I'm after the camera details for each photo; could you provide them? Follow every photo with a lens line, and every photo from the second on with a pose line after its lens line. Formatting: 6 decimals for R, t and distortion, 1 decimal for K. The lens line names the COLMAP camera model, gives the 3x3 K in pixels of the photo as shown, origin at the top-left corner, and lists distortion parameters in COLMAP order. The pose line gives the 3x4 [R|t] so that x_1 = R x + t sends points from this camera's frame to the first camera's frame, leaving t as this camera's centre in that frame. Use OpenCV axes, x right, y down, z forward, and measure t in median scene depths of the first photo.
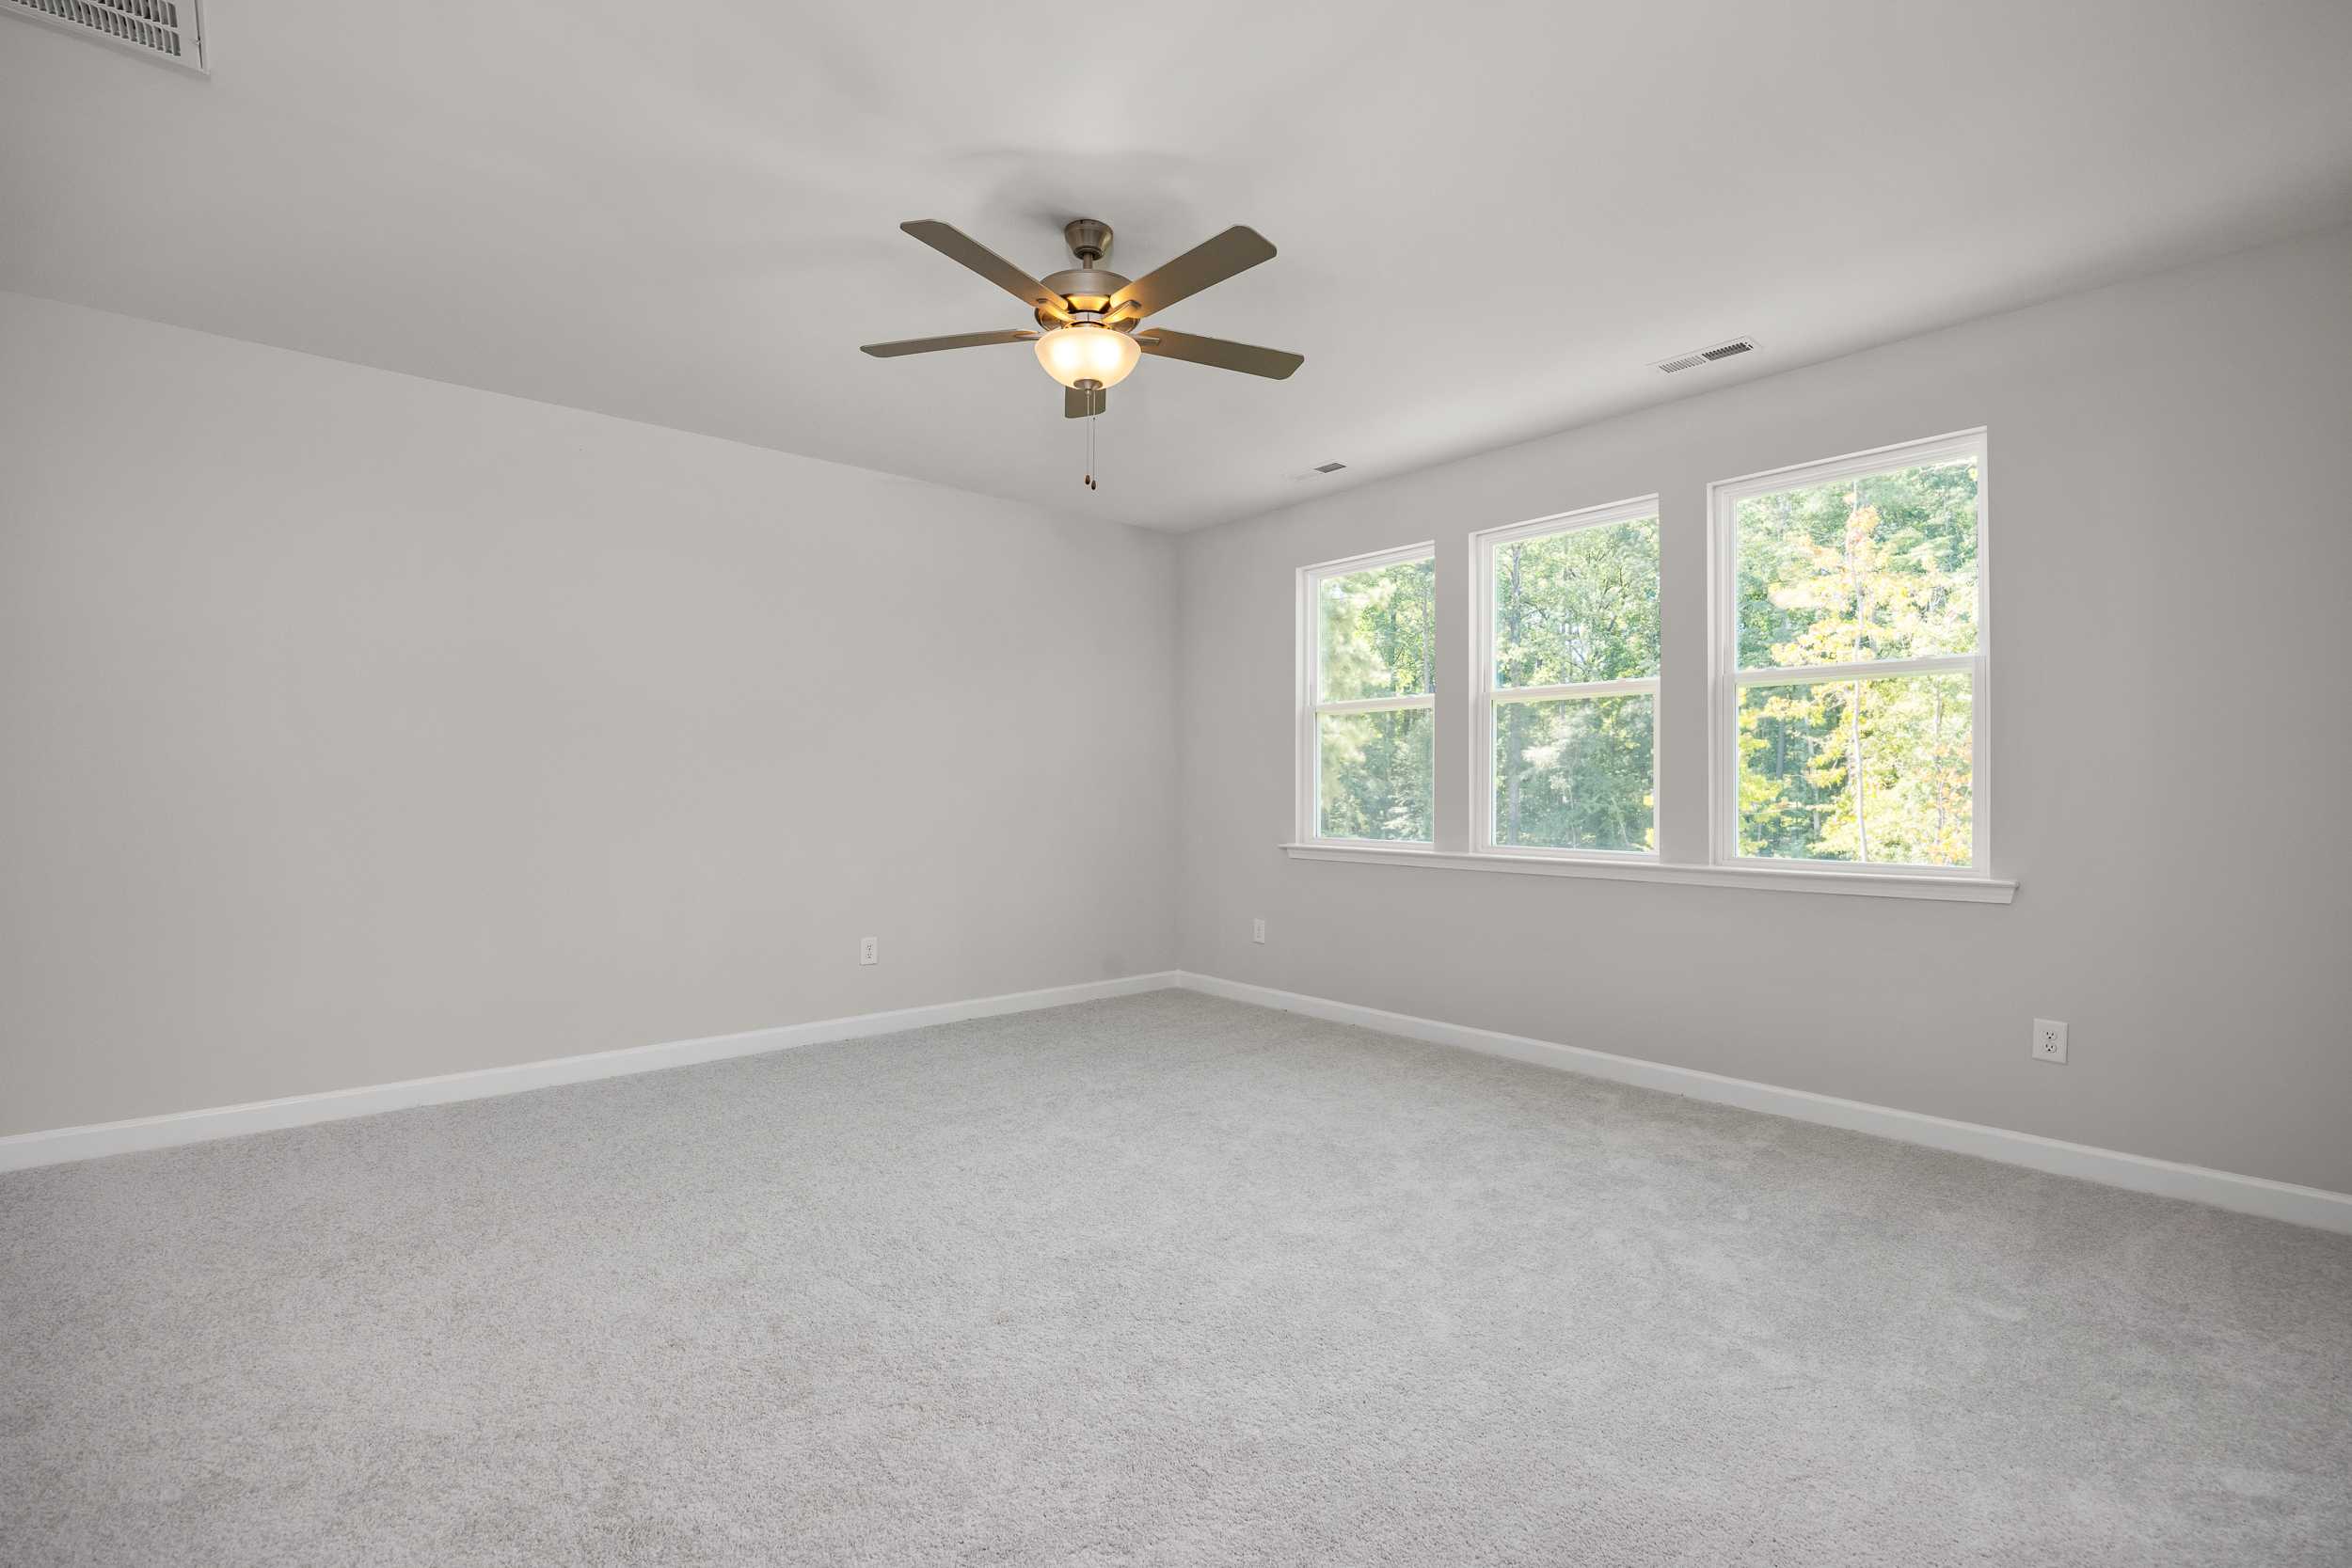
lens RADIAL K [[1088.9, 0, 1176.0], [0, 1088.9, 784.0], [0, 0, 1]] dist [-0.002595, 0.000000]
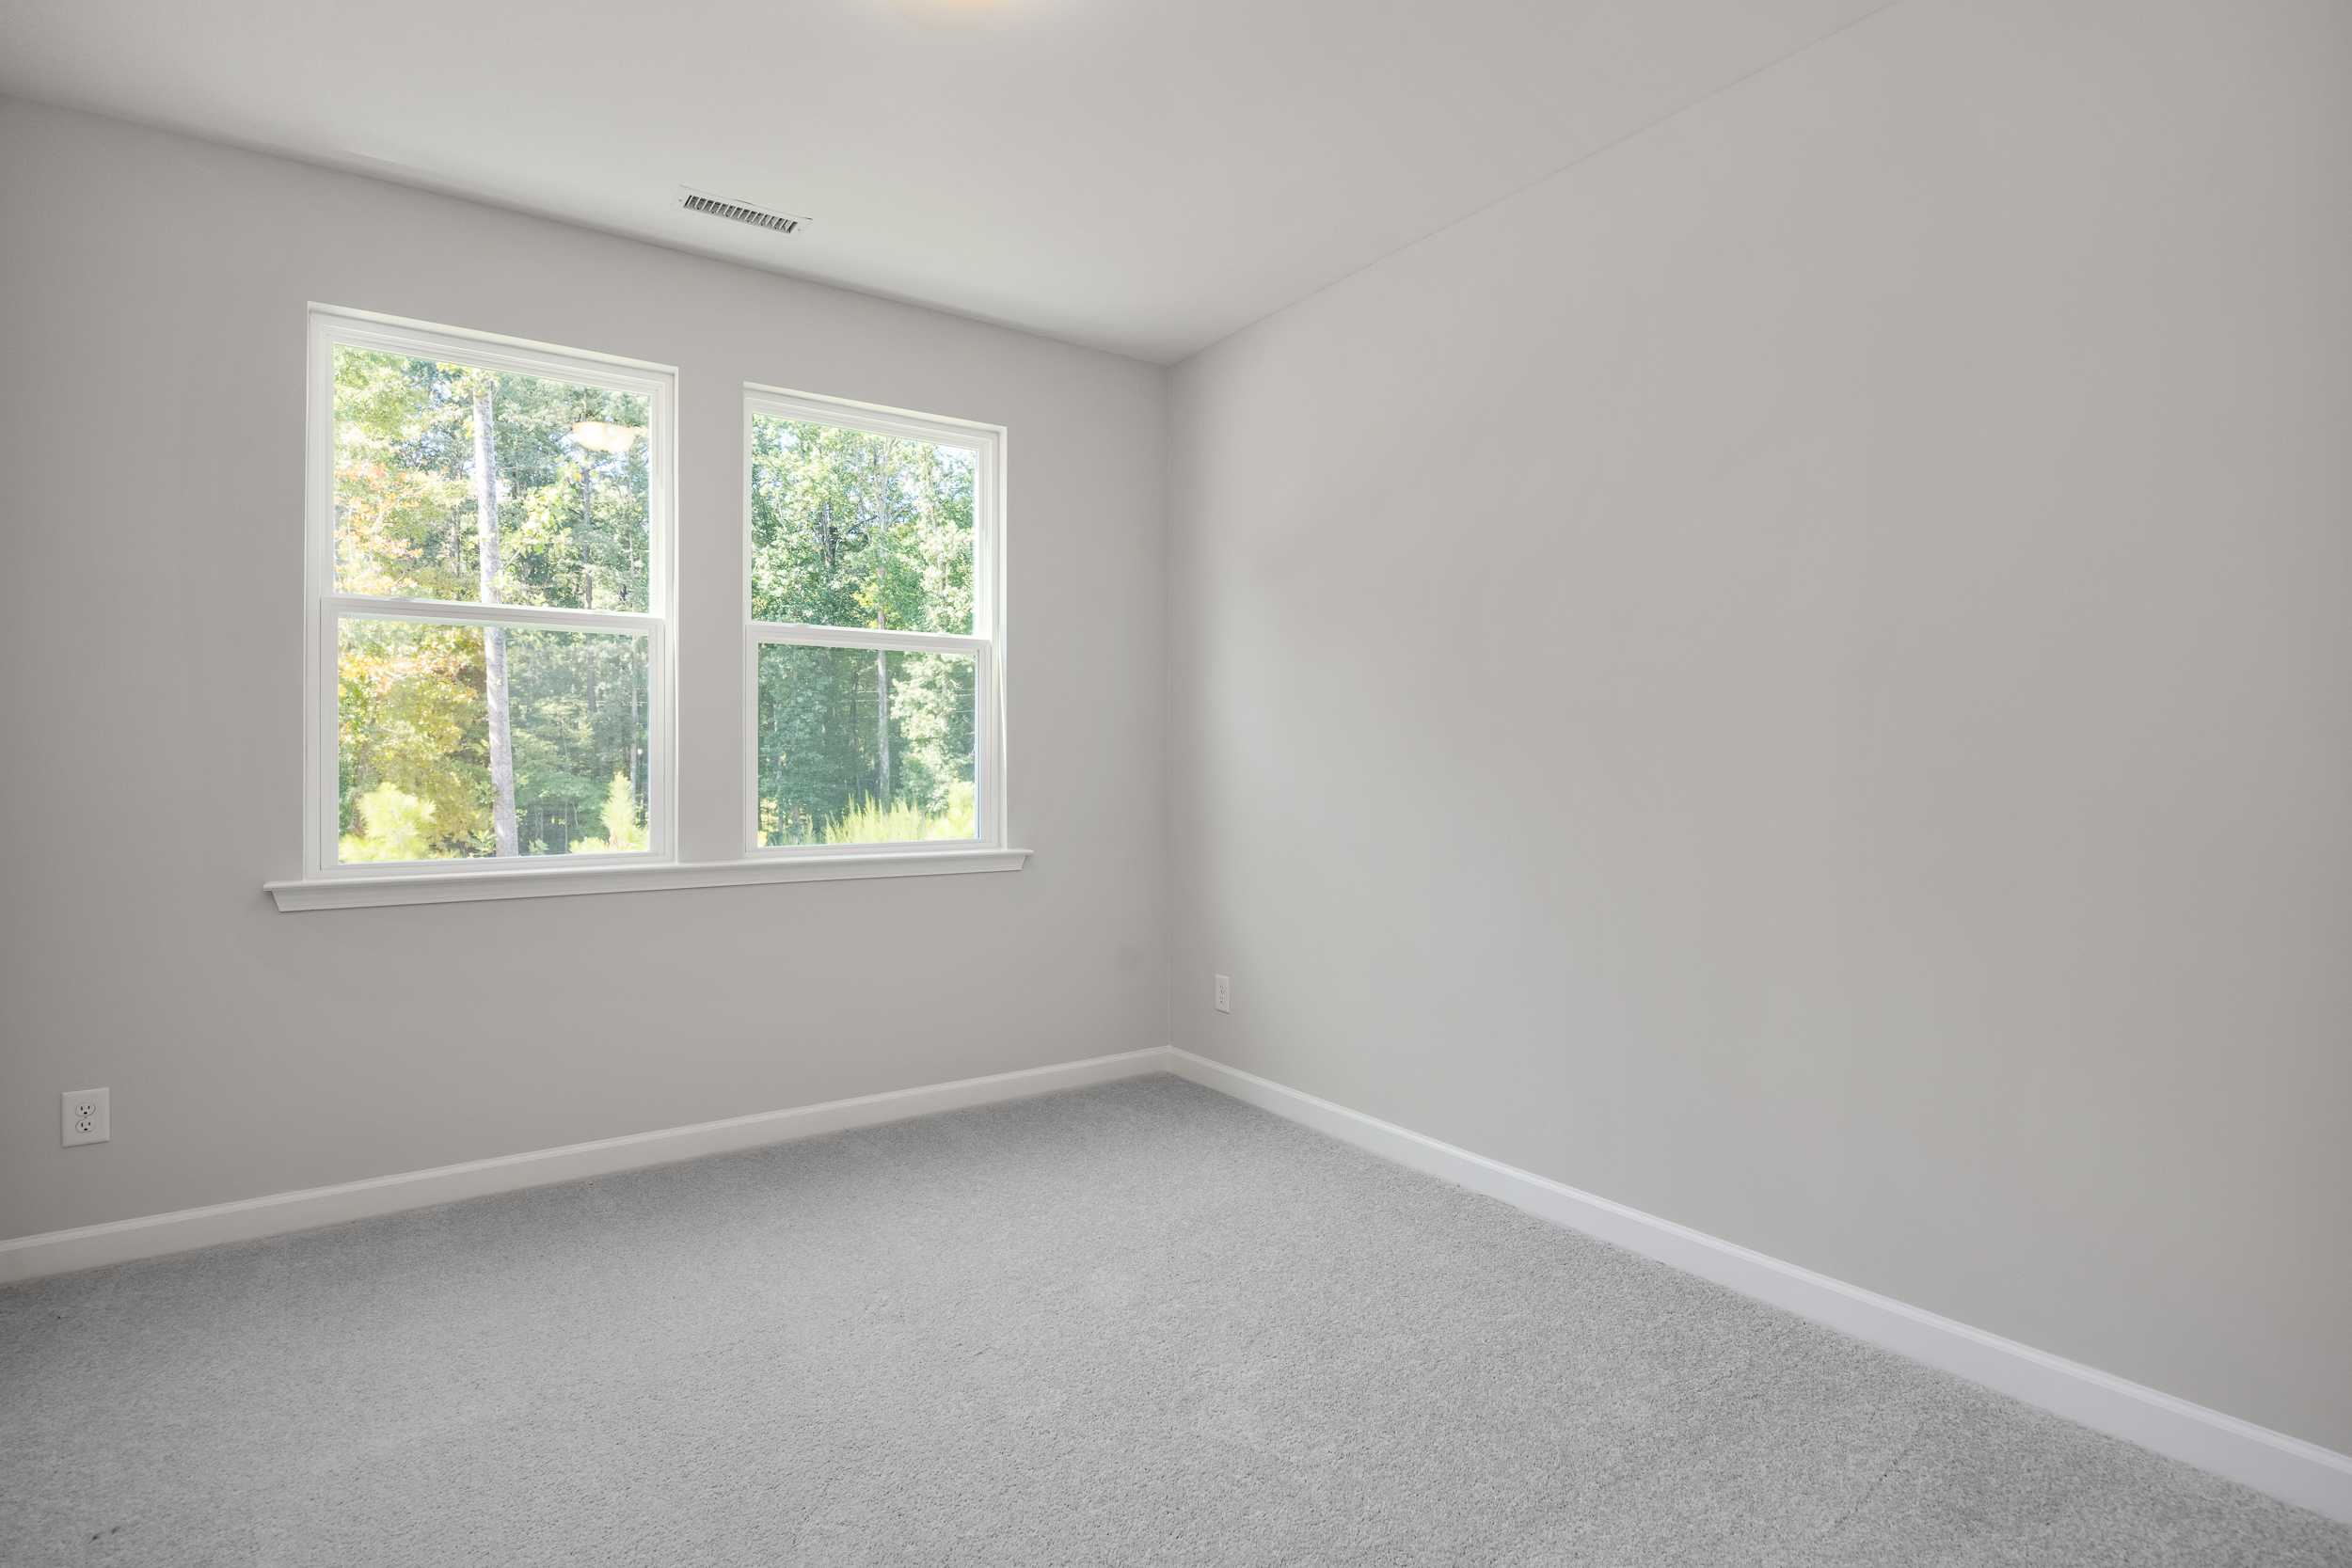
lens RADIAL K [[1485.4, 0, 1166.7], [0, 1485.4, 776.4], [0, 0, 1]] dist [-0.001051, 0.000557]
pose [[-0.038394, -0.006585, 0.999241, -0.587346], [-0.006124, 0.999961, 0.006354, 0.003525], [-0.999244, -0.005875, -0.038433, 0.688755]]
